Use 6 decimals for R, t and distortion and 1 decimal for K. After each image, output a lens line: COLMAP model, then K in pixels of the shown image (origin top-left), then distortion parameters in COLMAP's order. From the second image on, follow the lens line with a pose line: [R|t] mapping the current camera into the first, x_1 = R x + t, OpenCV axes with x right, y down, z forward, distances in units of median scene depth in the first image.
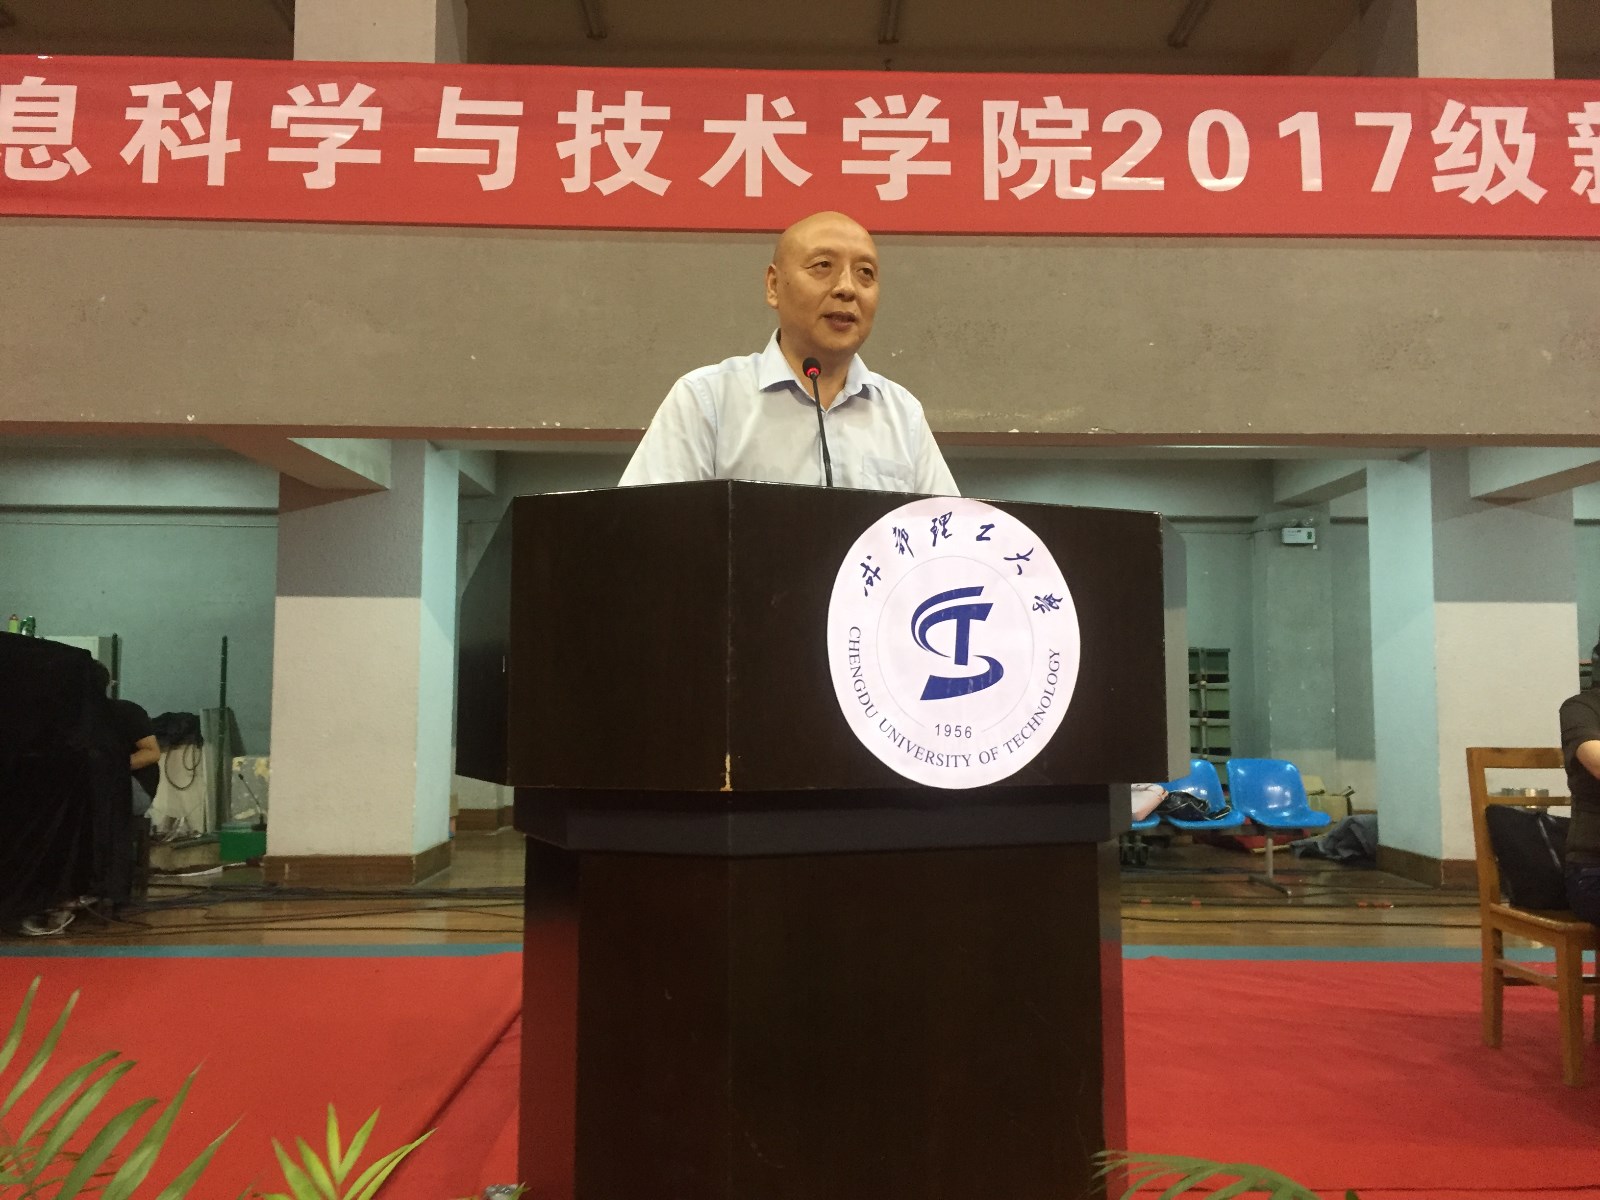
lens RADIAL K [[1371.5, 0, 808.6], [0, 1371.5, 602.9], [0, 0, 1]] dist [0.079991, -0.063675]
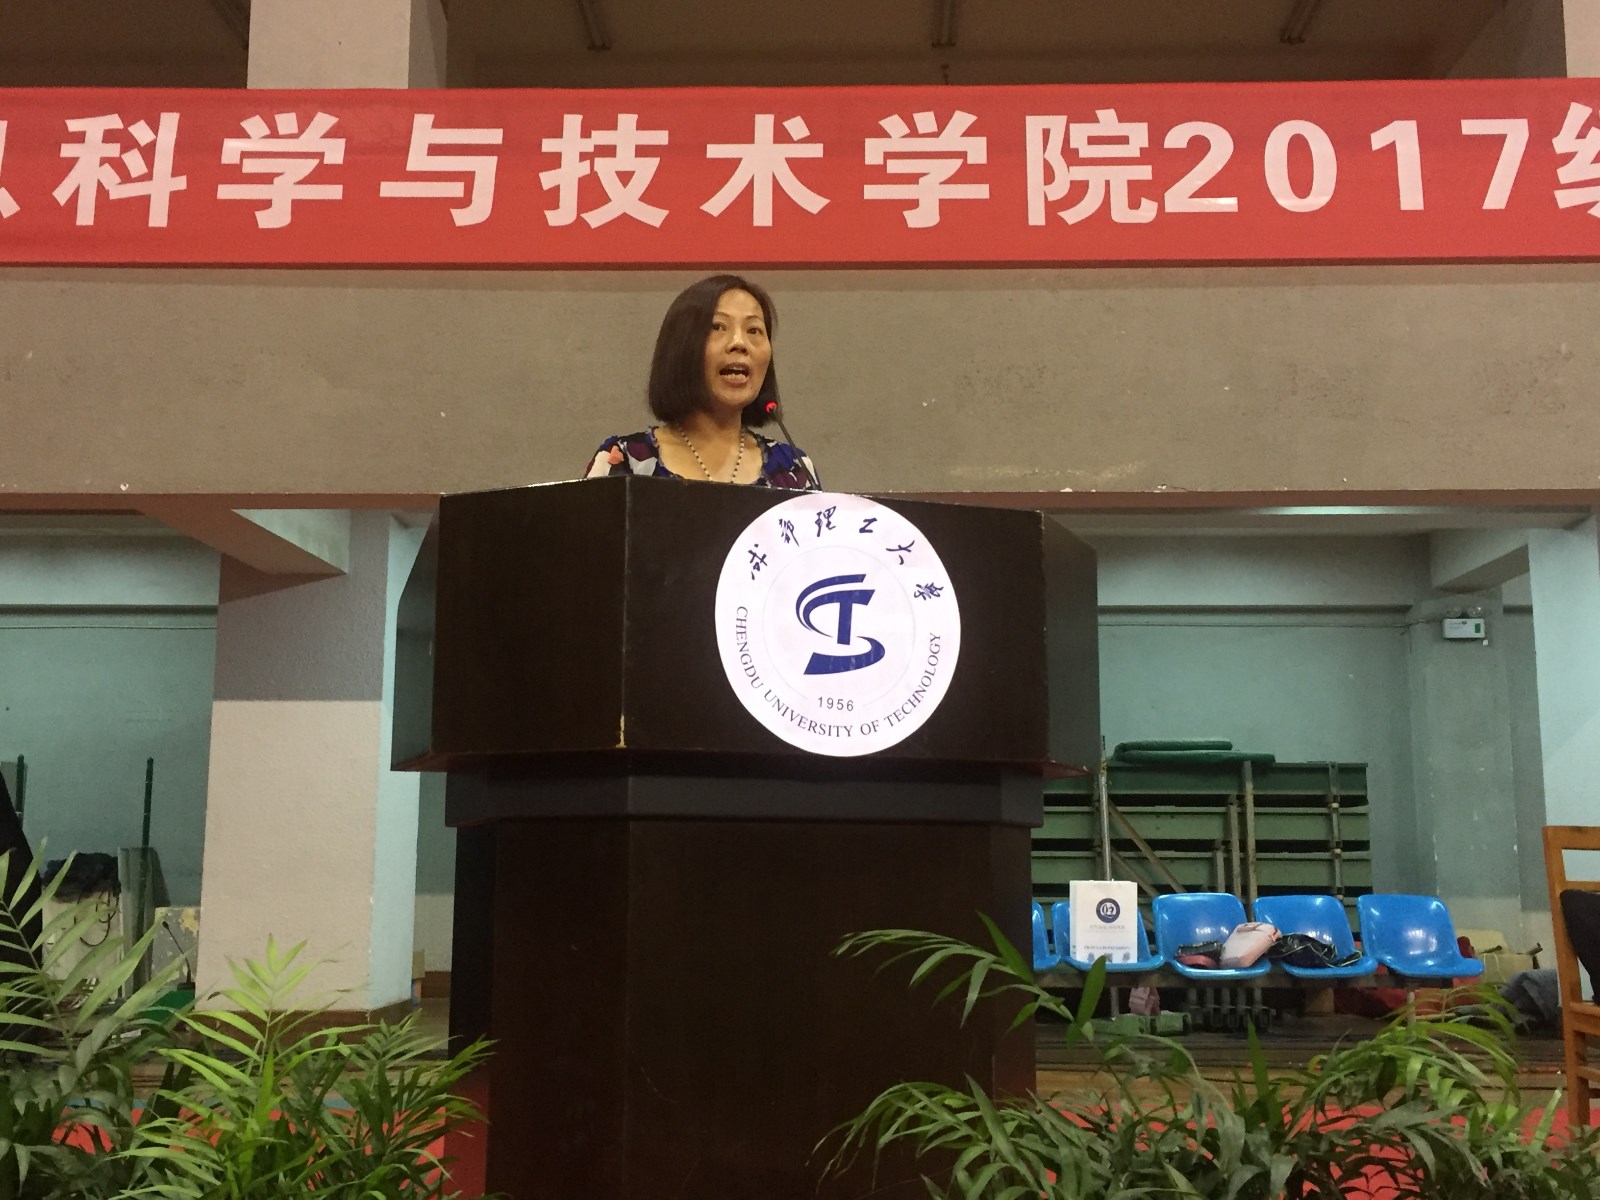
lens RADIAL K [[1737.5, 0, 792.0], [0, 1737.5, 596.8], [0, 0, 1]] dist [0.074055, 0.000000]
pose [[0.998891, -0.008041, -0.046393, 0.027581], [0.004427, 0.996985, -0.077474, 0.023456], [0.046876, 0.077182, 0.995914, -0.078572]]
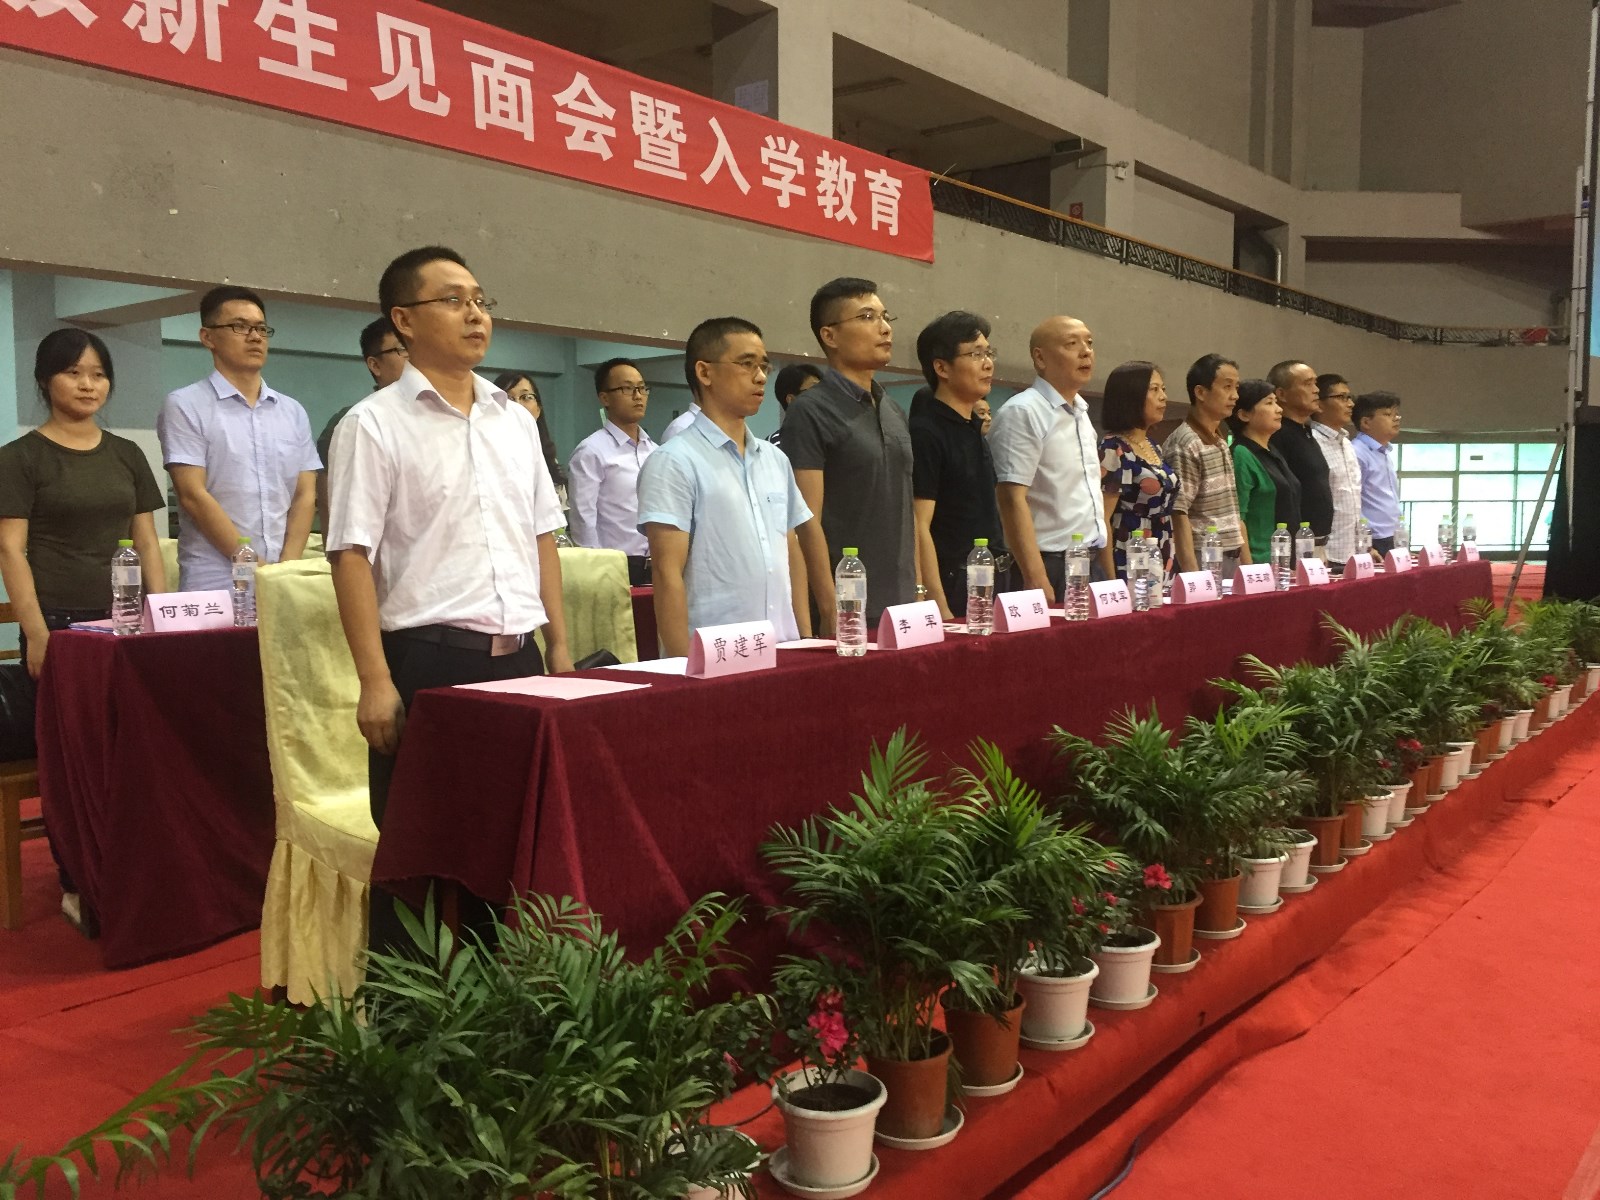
lens RADIAL K [[1371.5, 0, 803.9], [0, 1371.5, 600.9], [0, 0, 1]] dist [0.079991, -0.063675]
pose [[0.662344, -0.058845, 0.746886, -1.087694], [-0.016051, 0.995567, 0.092672, 0.000500], [-0.749028, -0.073369, 0.658463, -0.059387]]
